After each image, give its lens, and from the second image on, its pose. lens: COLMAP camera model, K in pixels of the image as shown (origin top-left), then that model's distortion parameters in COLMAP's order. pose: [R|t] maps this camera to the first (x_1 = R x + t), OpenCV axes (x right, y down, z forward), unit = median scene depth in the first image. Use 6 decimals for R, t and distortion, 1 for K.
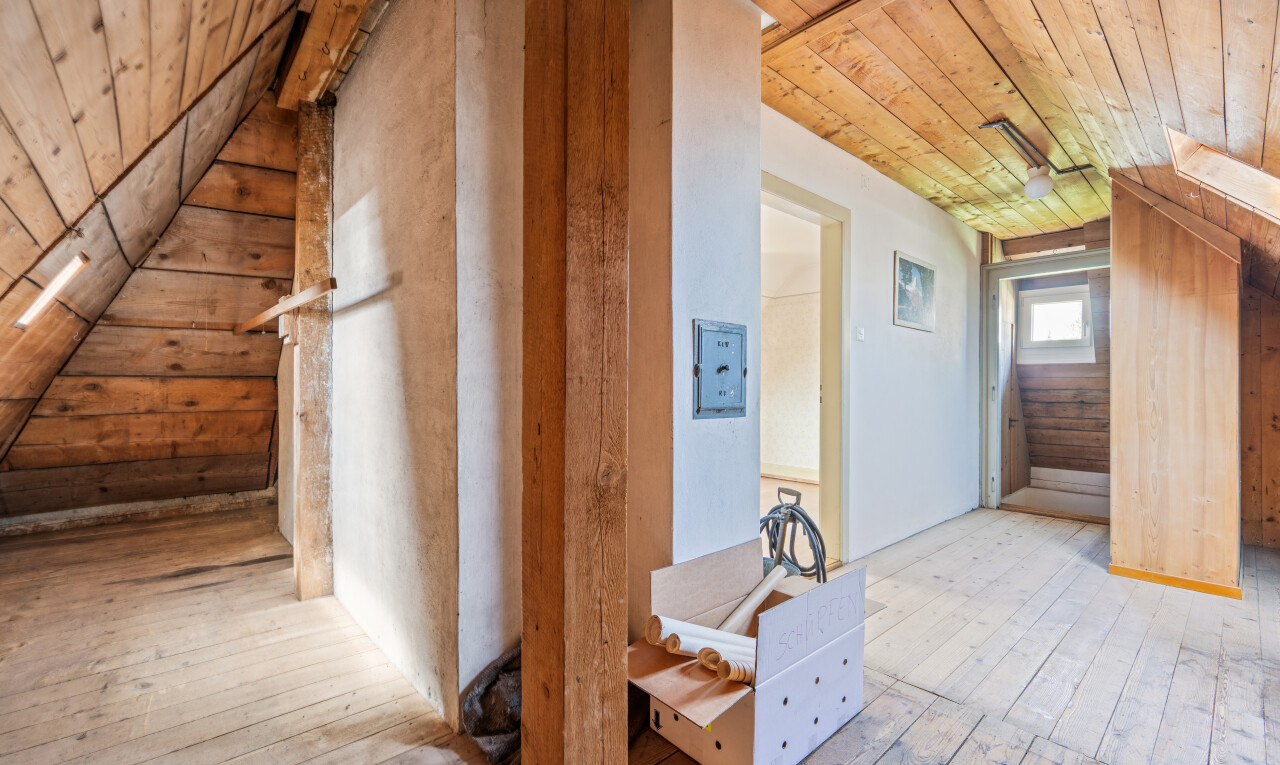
lens RADIAL K [[543.9, 0, 640.9], [0, 543.9, 386.1], [0, 0, 1]] dist [0.000079, -0.000010]
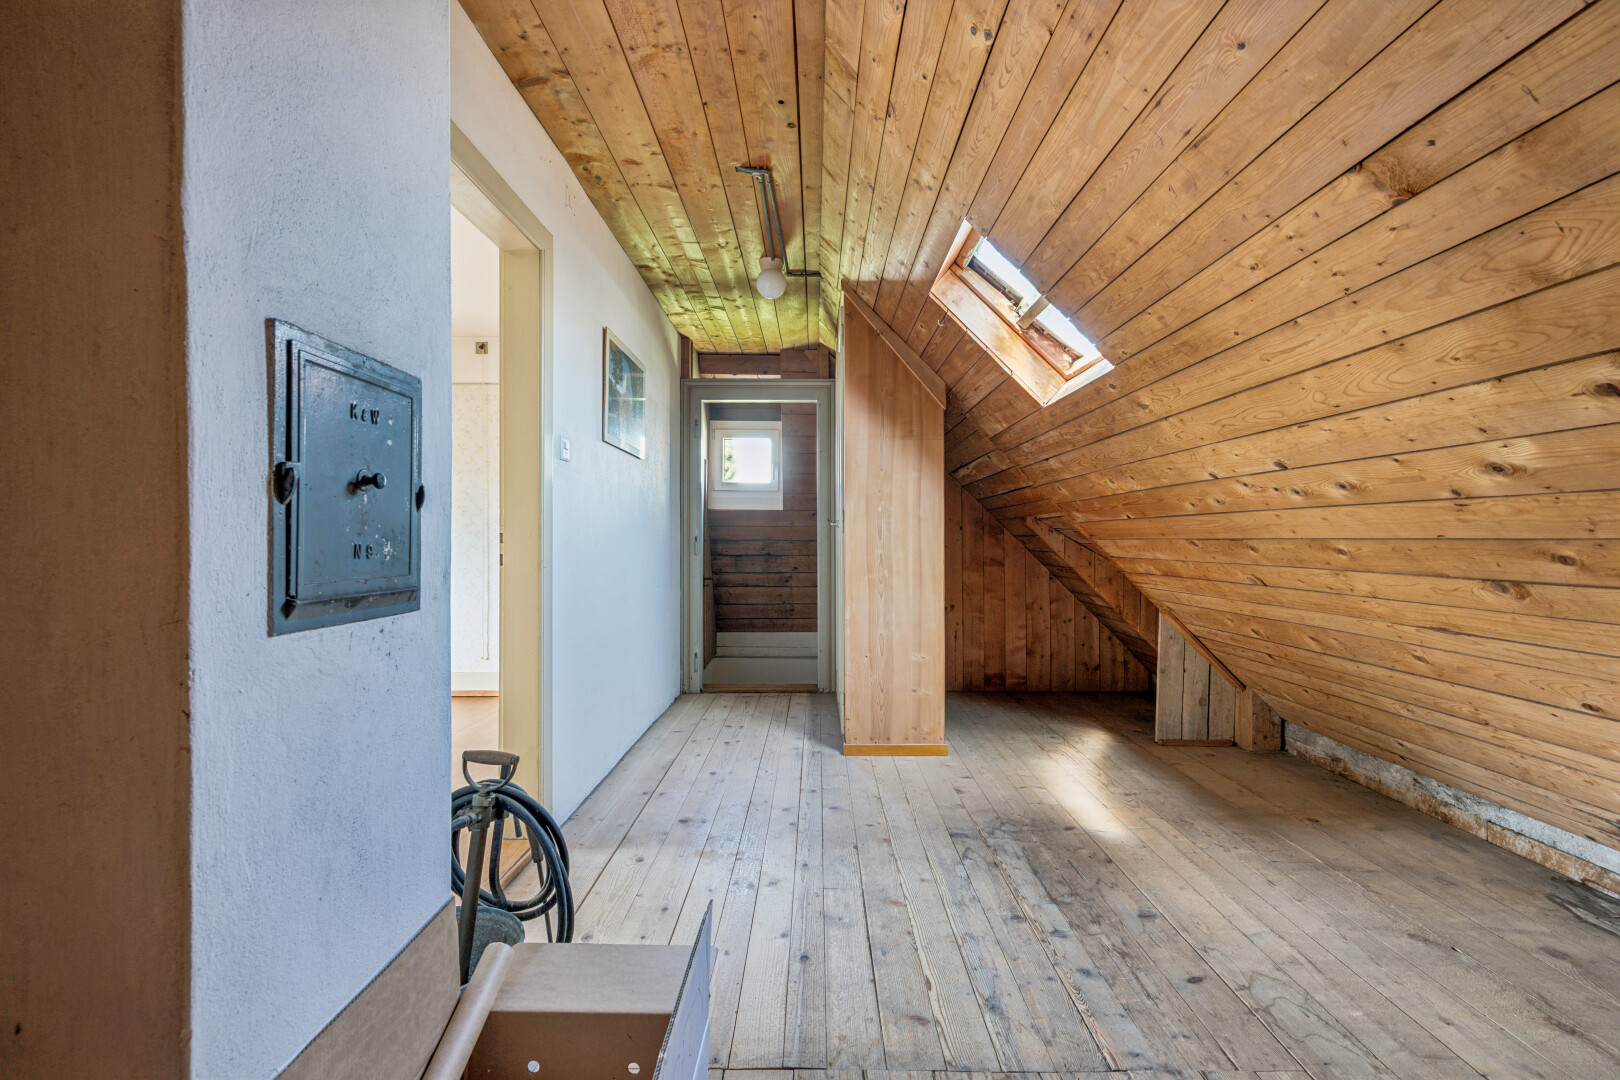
lens RADIAL K [[715.9, 0, 818.1], [0, 715.9, 539.7], [0, 0, 1]] dist [-0.000311, 0.000665]
pose [[0.666942, -0.003160, 0.745103, -0.000294], [0.000647, 0.999993, 0.003662, 0.002231], [-0.745109, -0.001960, 0.666940, 0.294843]]
